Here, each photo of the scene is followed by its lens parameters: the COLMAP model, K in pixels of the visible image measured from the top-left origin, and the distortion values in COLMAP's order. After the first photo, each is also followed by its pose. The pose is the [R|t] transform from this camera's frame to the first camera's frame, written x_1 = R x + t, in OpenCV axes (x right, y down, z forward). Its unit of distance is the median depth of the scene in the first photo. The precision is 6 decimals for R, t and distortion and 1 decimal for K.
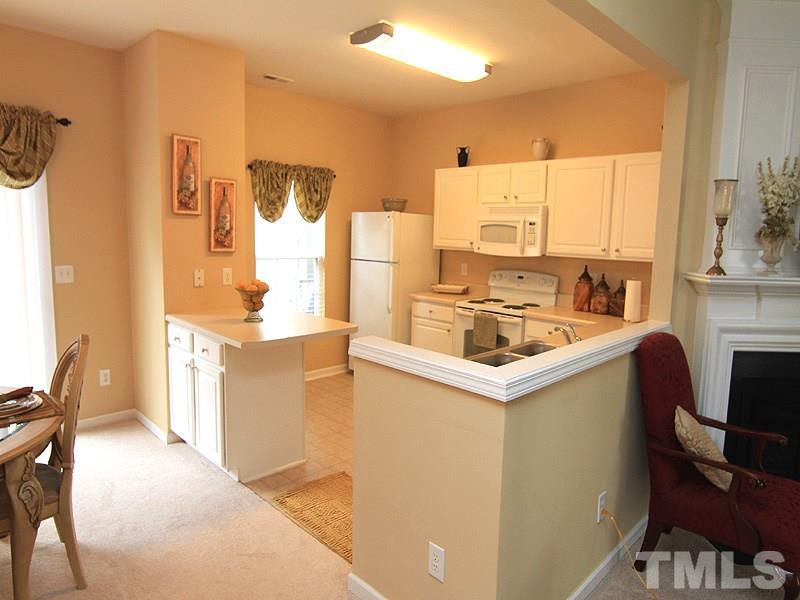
lens RADIAL K [[506.8, 0, 397.7], [0, 506.8, 295.9], [0, 0, 1]] dist [-0.030705, 0.004641]
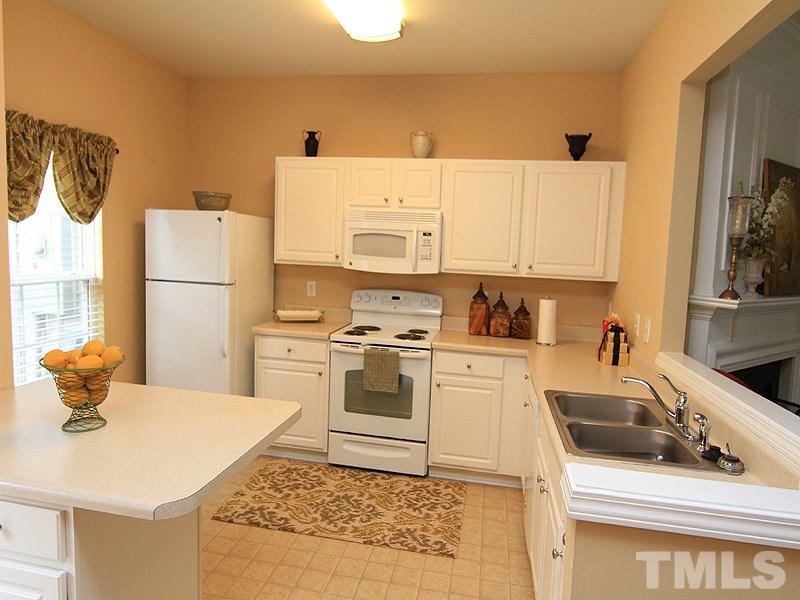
lens RADIAL K [[506.8, 0, 399.5], [0, 506.8, 298.6], [0, 0, 1]] dist [-0.030705, 0.004641]
pose [[0.827057, -0.048189, 0.560049, -0.231244], [0.049238, 0.998700, 0.013220, -0.049657], [-0.559958, 0.016642, 0.828354, 0.335204]]
